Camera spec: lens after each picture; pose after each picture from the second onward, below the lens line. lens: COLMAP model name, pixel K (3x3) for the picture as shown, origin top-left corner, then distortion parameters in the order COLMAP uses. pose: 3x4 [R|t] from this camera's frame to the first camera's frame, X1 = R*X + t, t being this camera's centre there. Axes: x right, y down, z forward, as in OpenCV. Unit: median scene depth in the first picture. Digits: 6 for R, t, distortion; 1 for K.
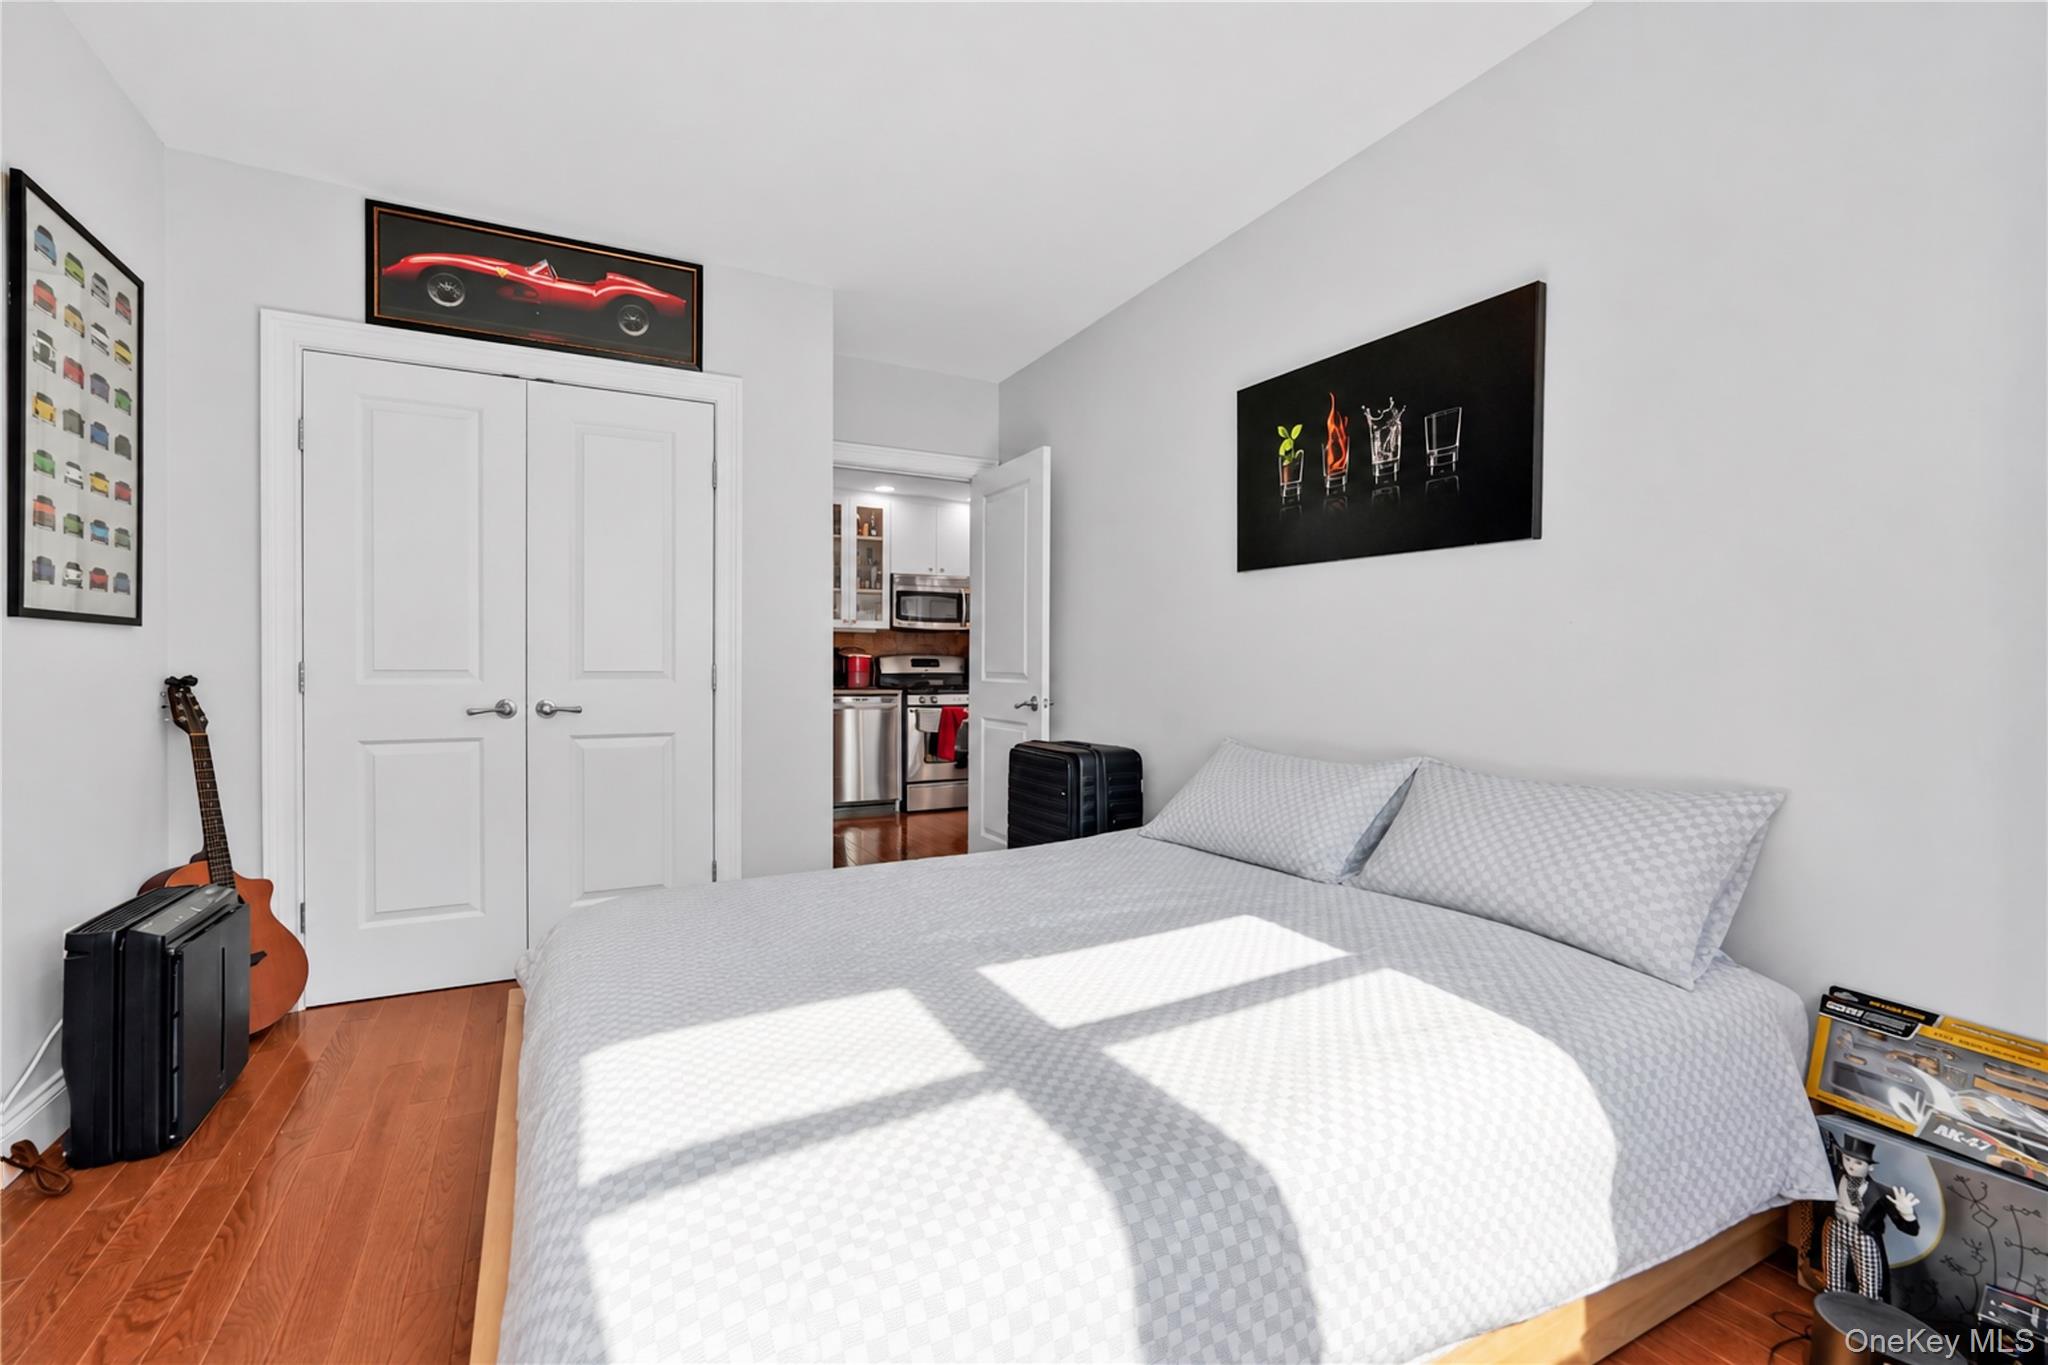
lens RADIAL K [[889.8, 0, 1024.0], [0, 889.8, 682.5], [0, 0, 1]] dist [-0.015774, 0.006888]
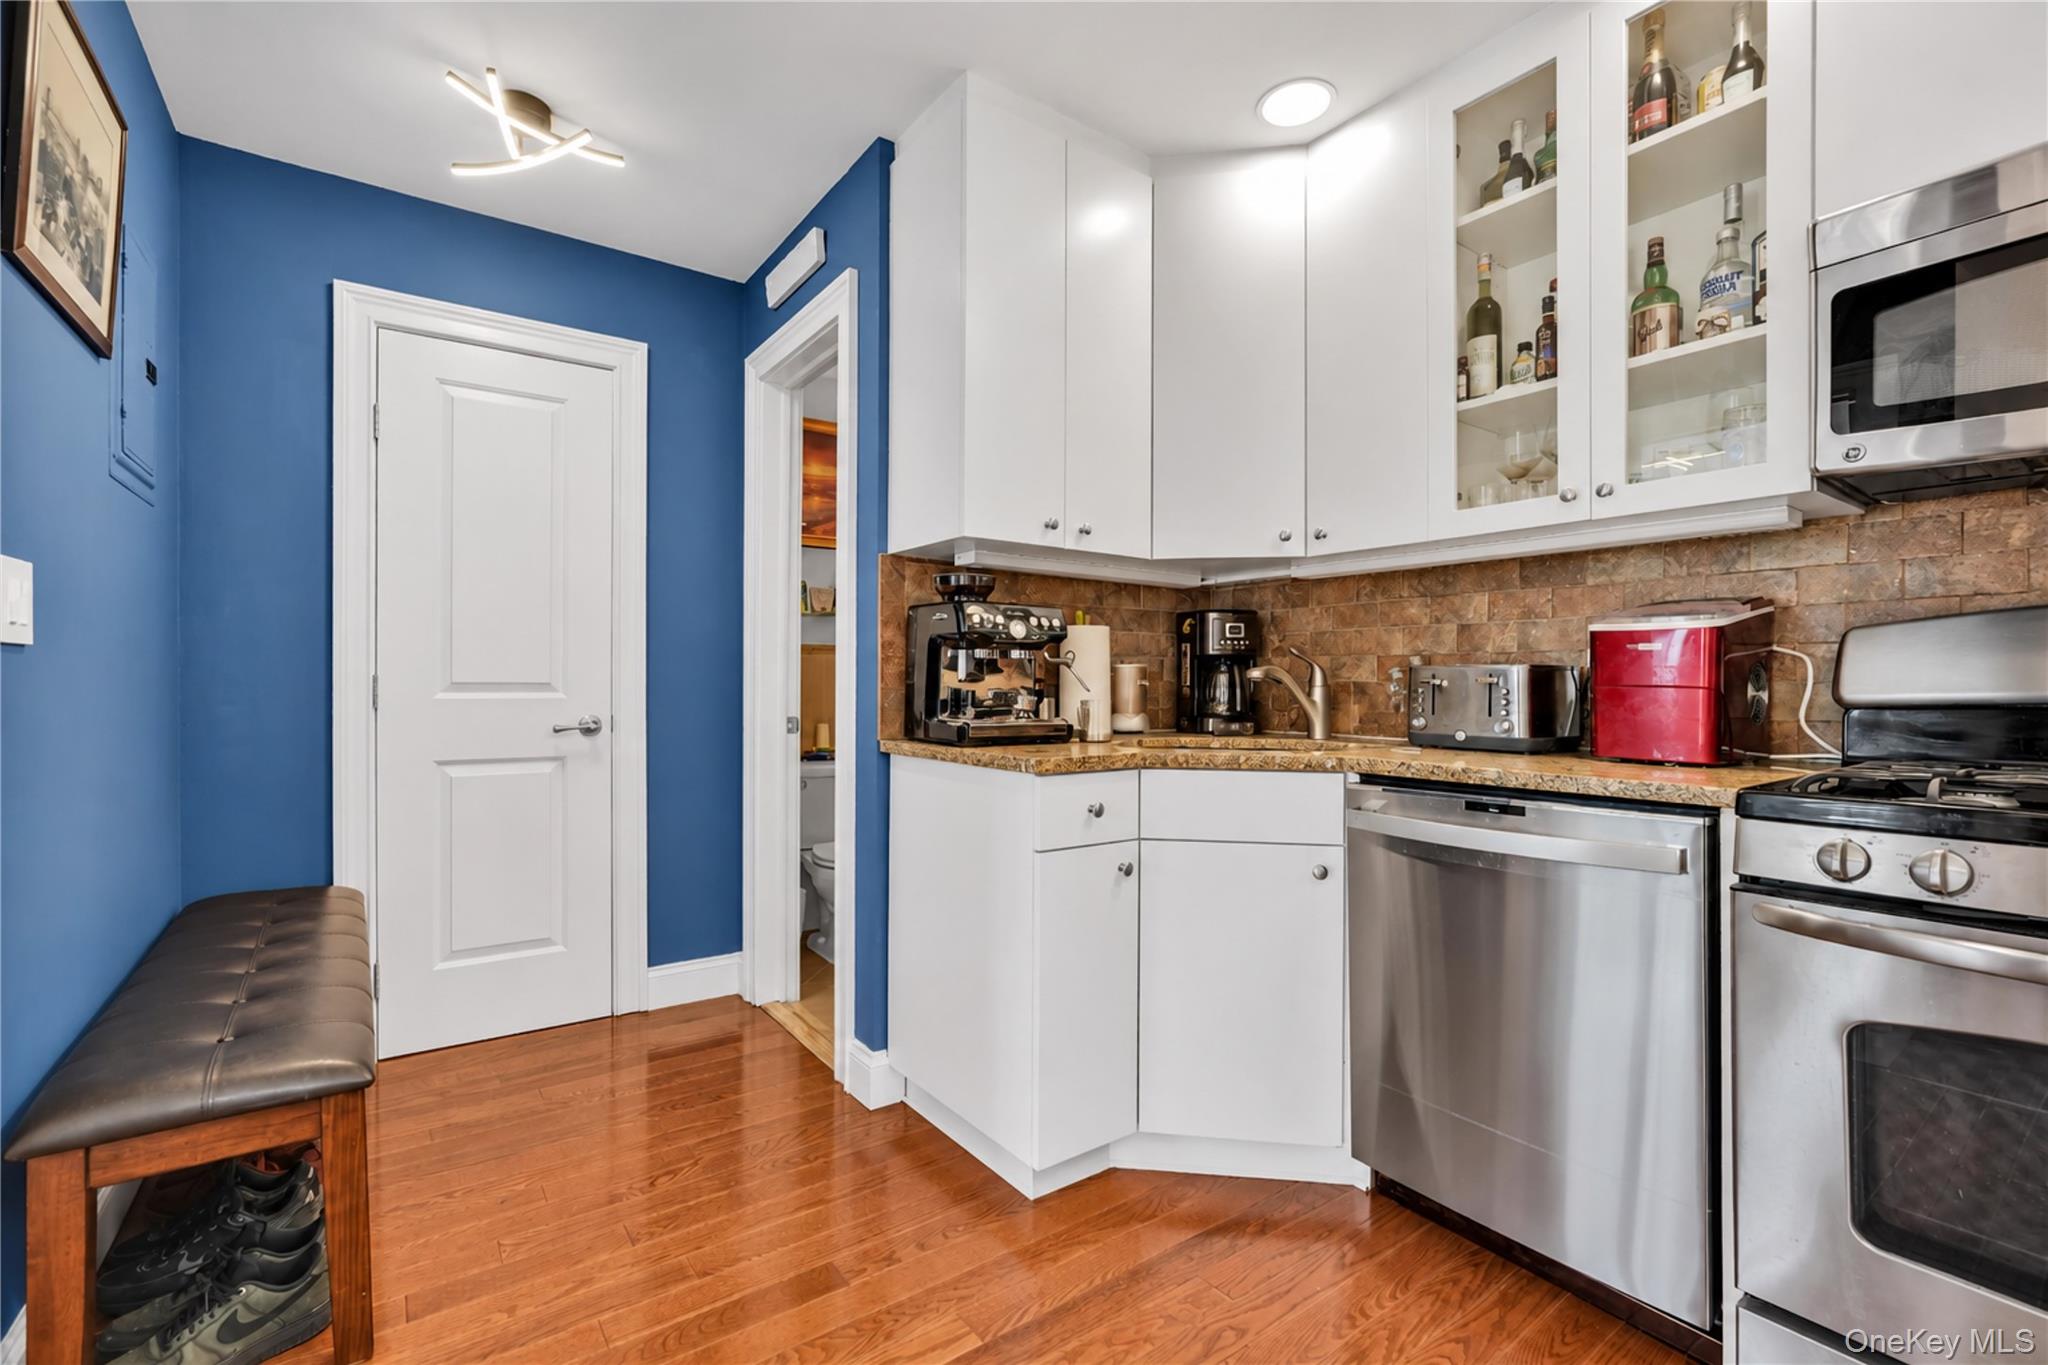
lens RADIAL K [[889.8, 0, 1024.0], [0, 889.8, 682.5], [0, 0, 1]] dist [-0.015774, 0.006888]
pose [[0.142485, -0.002614, -0.989794, 0.030091], [-0.013303, 0.999901, -0.004556, -0.011025], [0.989708, 0.013817, 0.142436, 0.783905]]
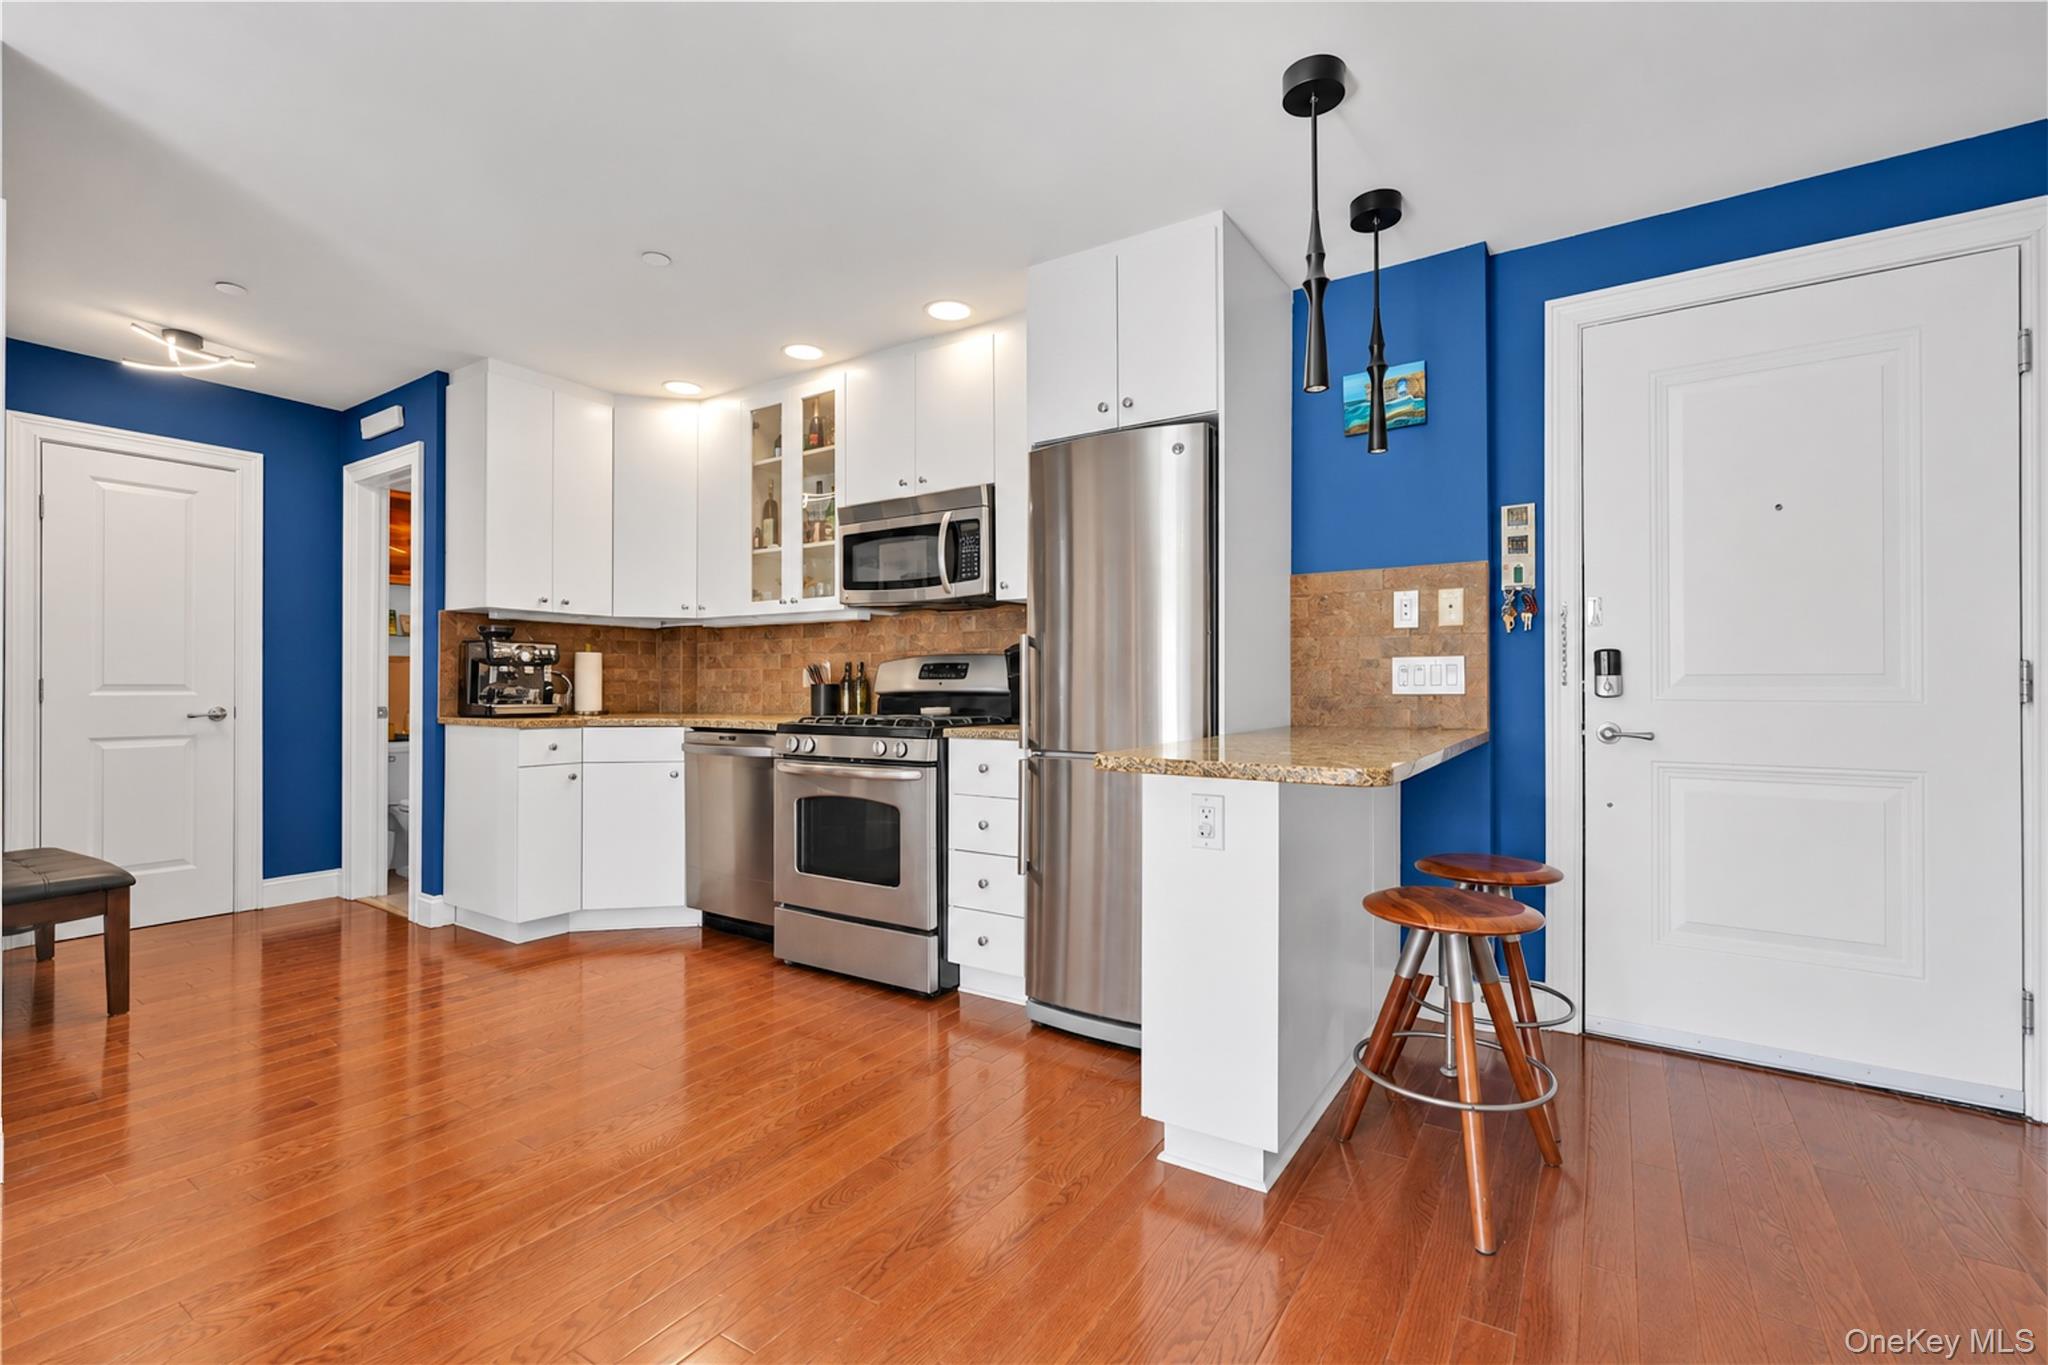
lens RADIAL K [[889.8, 0, 1024.0], [0, 889.8, 682.5], [0, 0, 1]] dist [-0.015774, 0.006888]
pose [[0.482662, -0.003537, -0.875800, 0.372891], [-0.010383, 0.999898, -0.009761, -0.011353], [0.875745, 0.013805, 0.482576, 0.832776]]
